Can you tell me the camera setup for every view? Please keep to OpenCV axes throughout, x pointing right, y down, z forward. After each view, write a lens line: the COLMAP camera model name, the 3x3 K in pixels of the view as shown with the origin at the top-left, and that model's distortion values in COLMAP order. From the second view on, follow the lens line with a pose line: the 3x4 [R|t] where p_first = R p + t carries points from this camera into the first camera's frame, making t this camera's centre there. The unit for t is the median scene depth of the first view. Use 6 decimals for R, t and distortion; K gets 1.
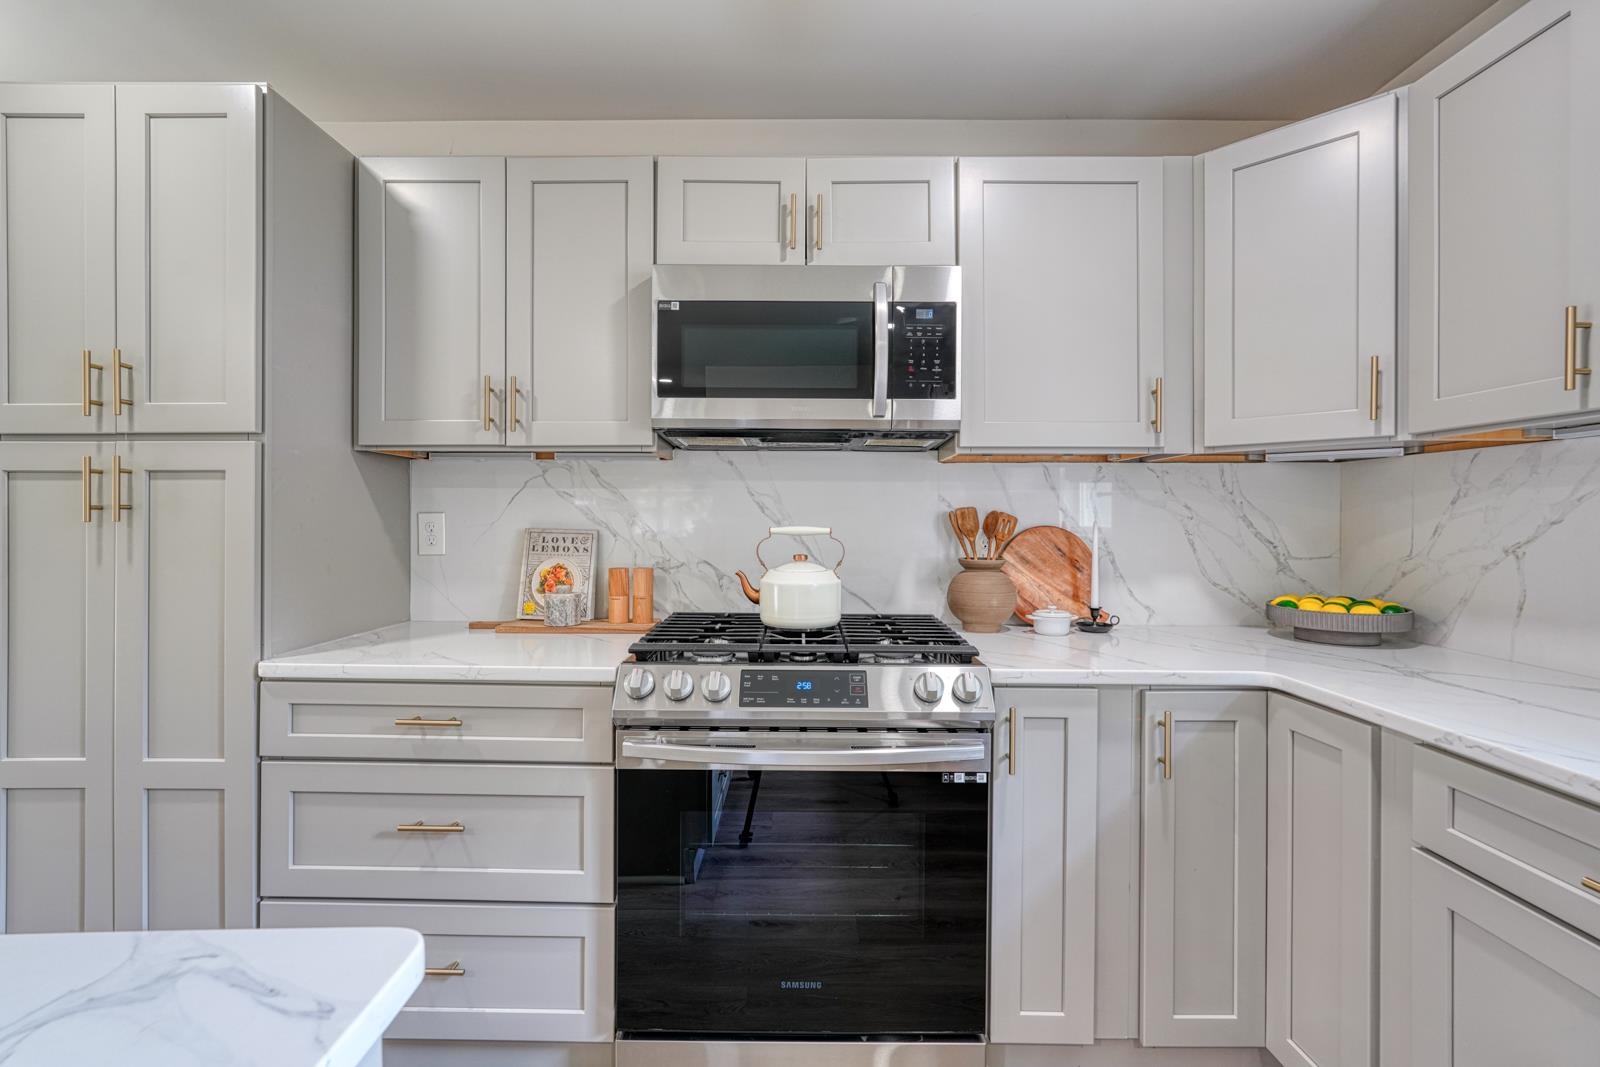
lens RADIAL K [[705.9, 0, 793.8], [0, 705.9, 523.5], [0, 0, 1]] dist [-0.014013, 0.006587]
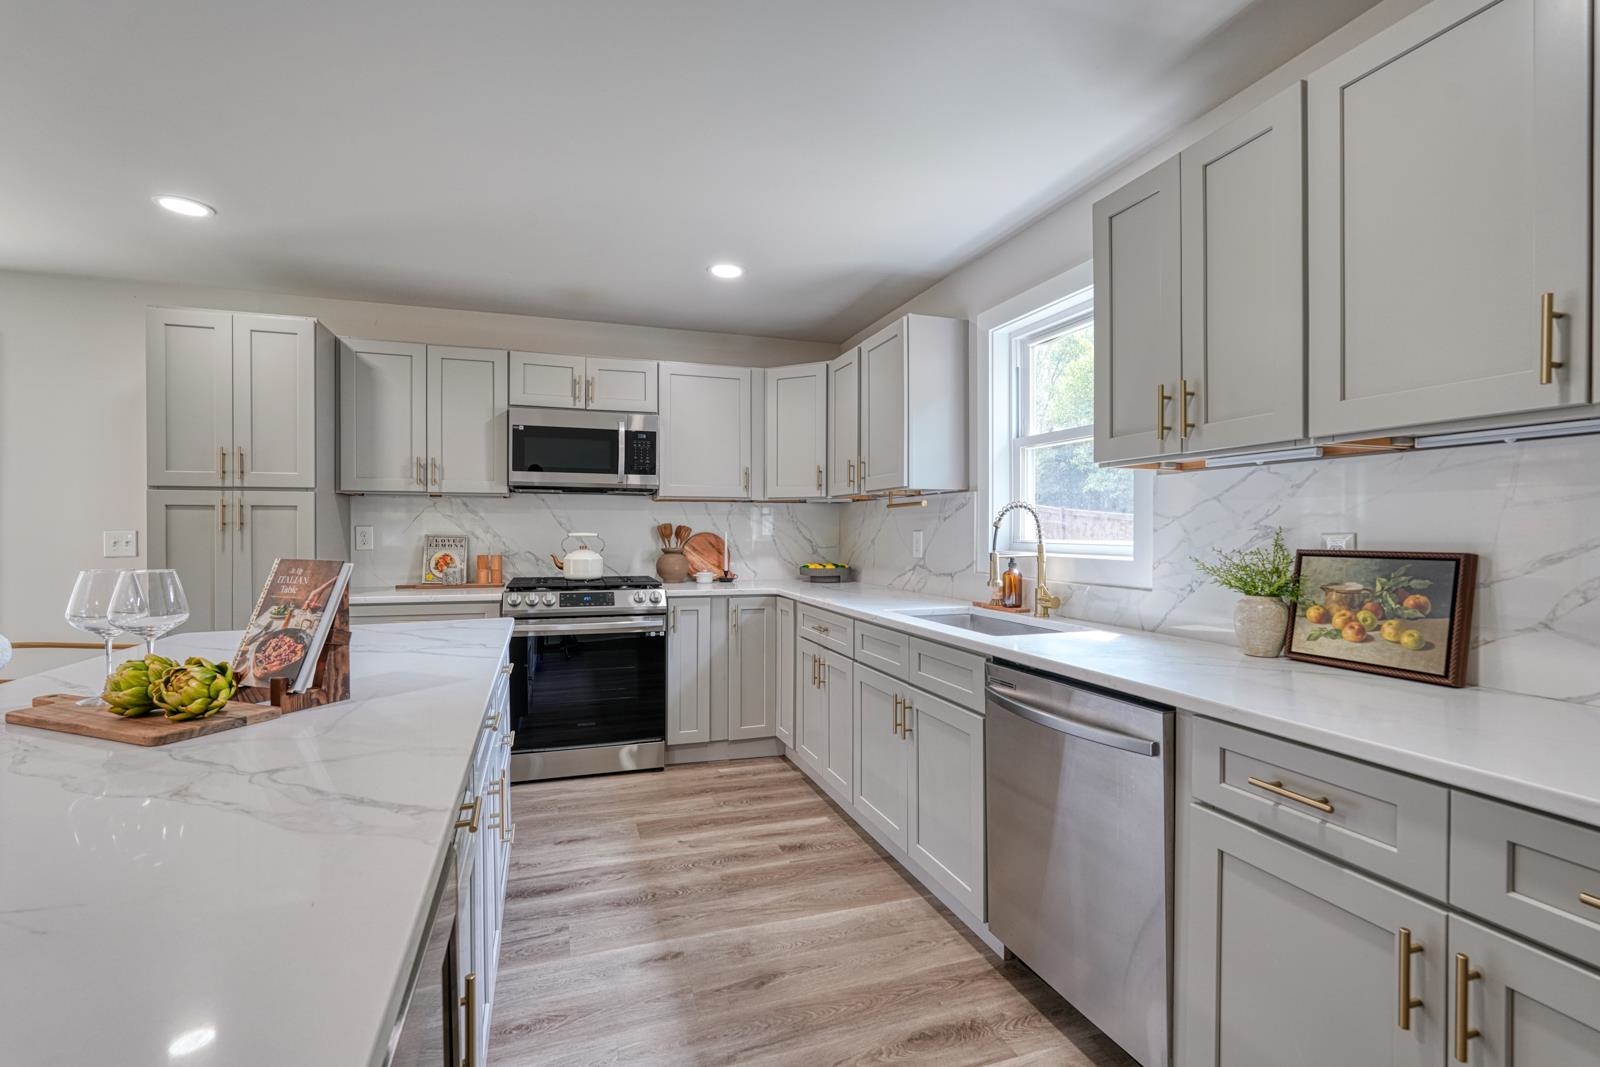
lens RADIAL K [[705.9, 0, 788.9], [0, 705.9, 527.4], [0, 0, 1]] dist [-0.014013, 0.006587]
pose [[0.947176, -0.000456, 0.320715, -0.083417], [0.004703, 0.999911, -0.012468, 0.017321], [-0.320681, 0.013317, 0.947094, -1.190078]]
